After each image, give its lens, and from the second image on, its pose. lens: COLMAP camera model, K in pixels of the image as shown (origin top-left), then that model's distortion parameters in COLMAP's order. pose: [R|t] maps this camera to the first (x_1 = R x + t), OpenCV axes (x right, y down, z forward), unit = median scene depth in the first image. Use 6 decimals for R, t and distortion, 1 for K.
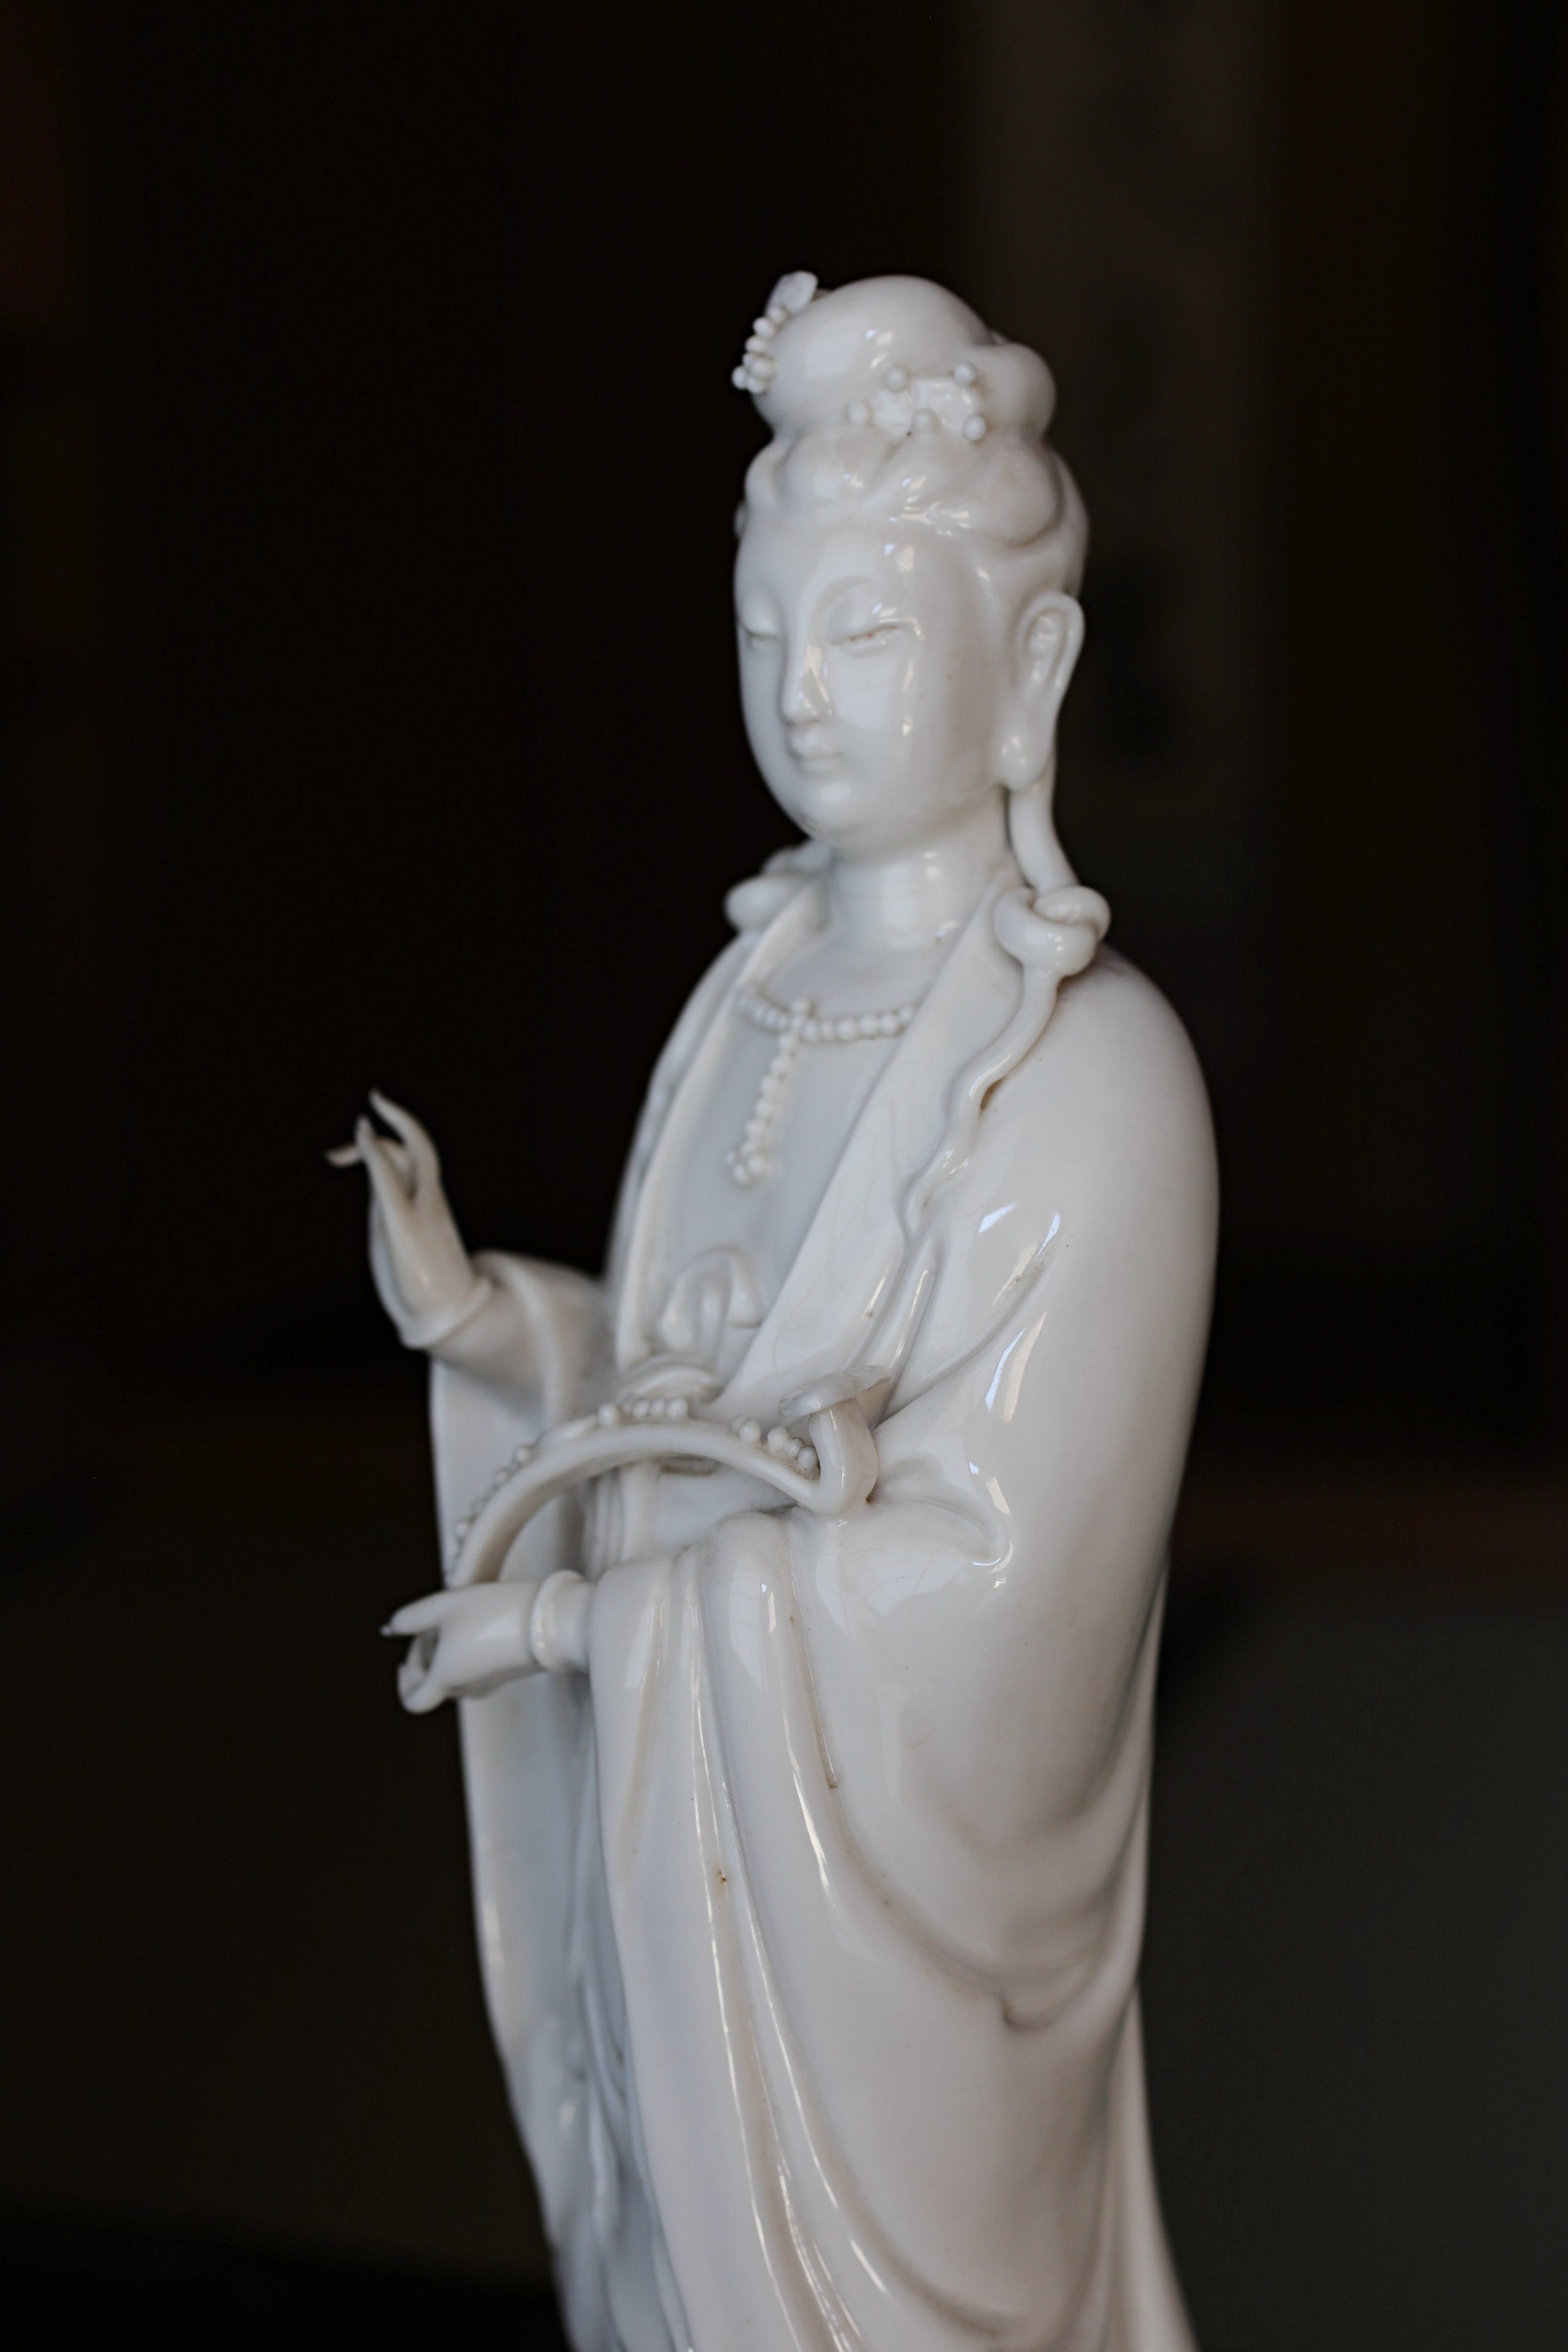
lens RADIAL K [[4011.1, 0, 785.4], [0, 4011.1, 1204.6], [0, 0, 1]] dist [-0.024906, 0.127726]
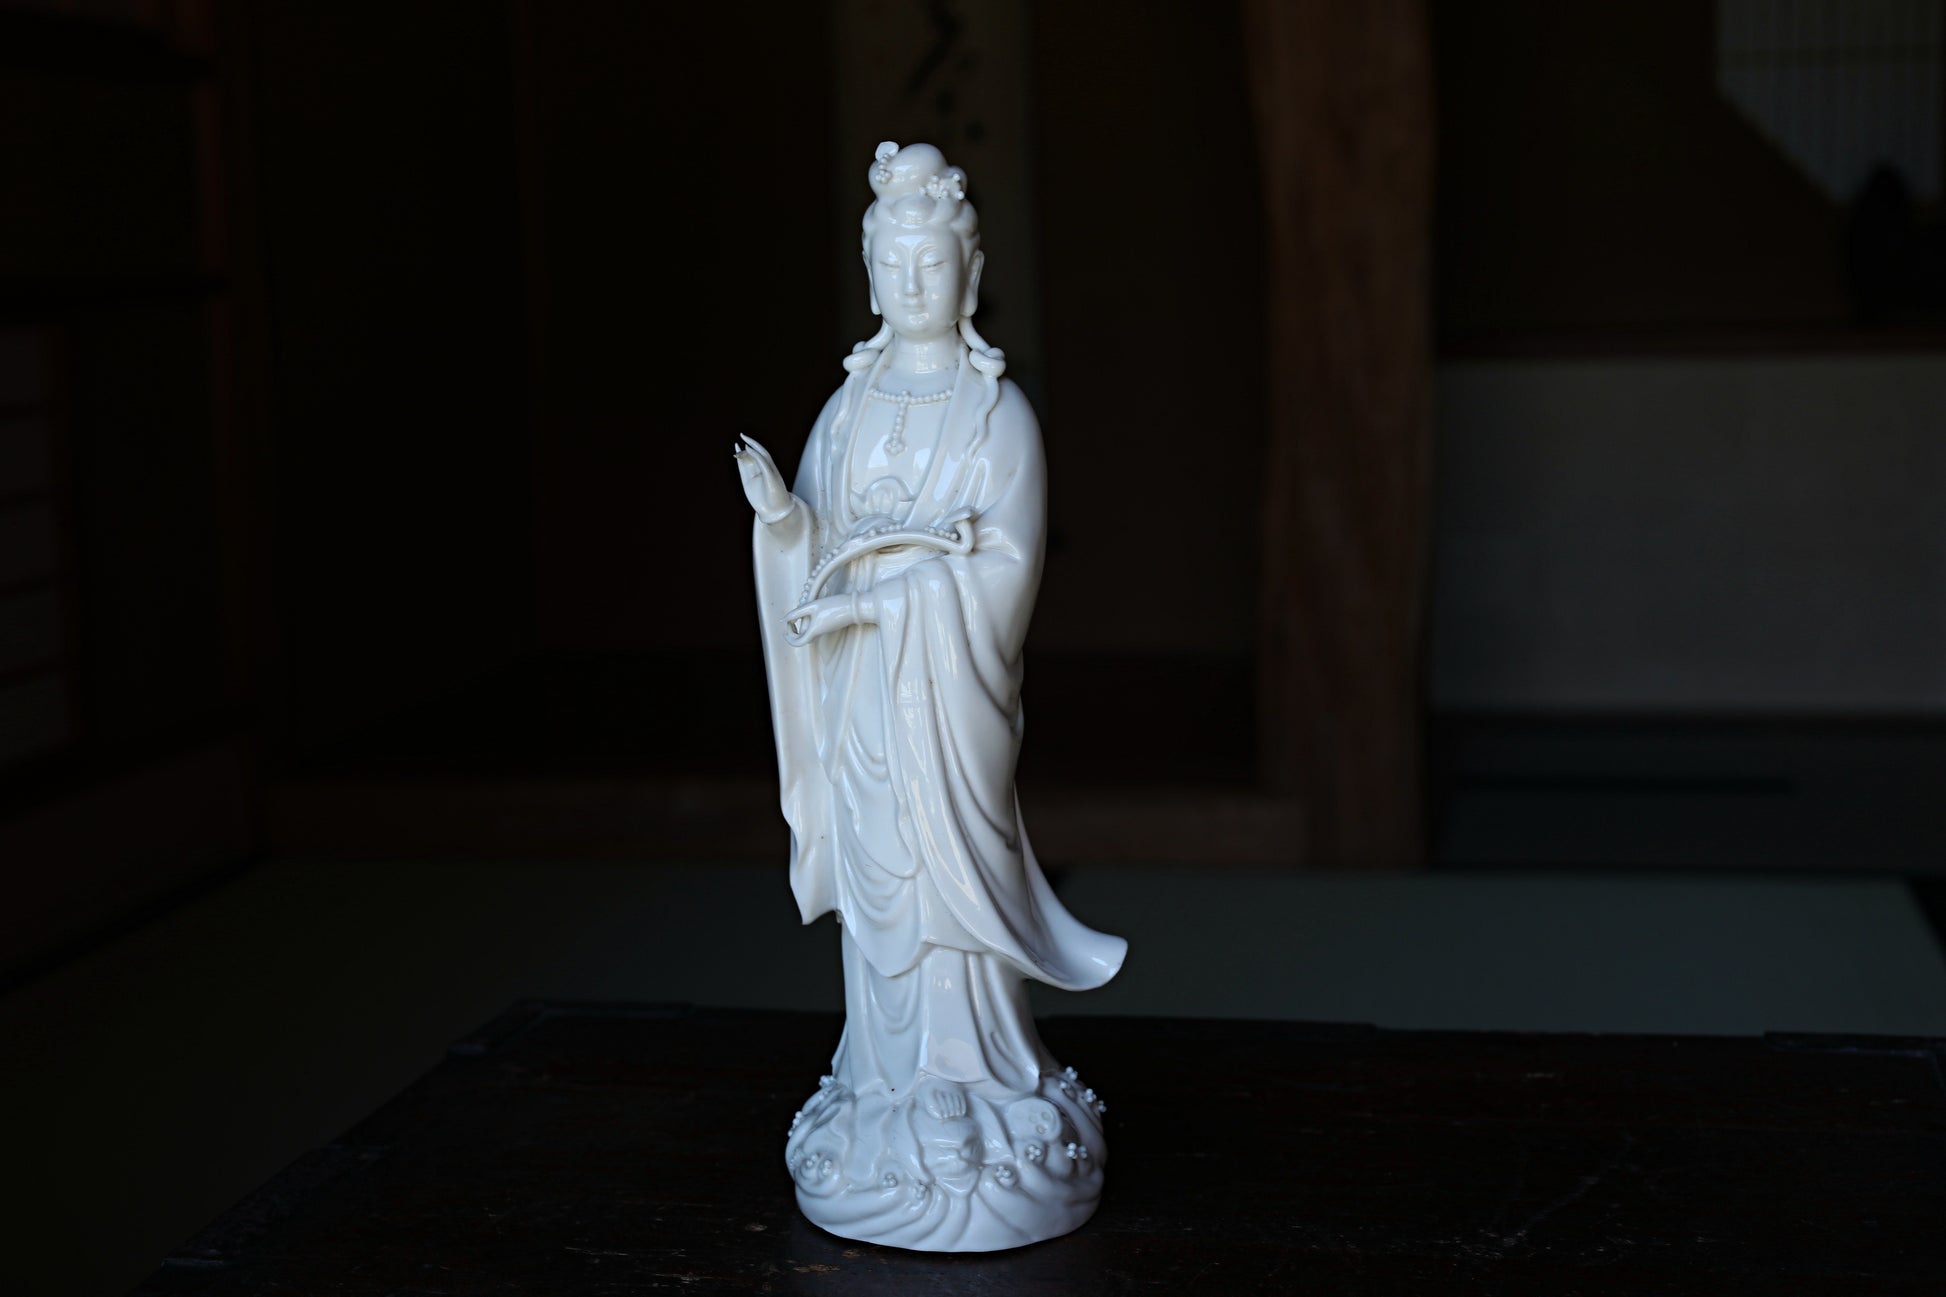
lens RADIAL K [[2935.9, 0, 973.0], [0, 2935.9, 648.5], [0, 0, 1]] dist [-0.032545, 0.199917]
pose [[0.879997, -0.079920, 0.468208, -0.979421], [0.087315, 0.996163, 0.005930, 0.129177], [-0.466886, 0.035663, 0.883598, -0.912930]]
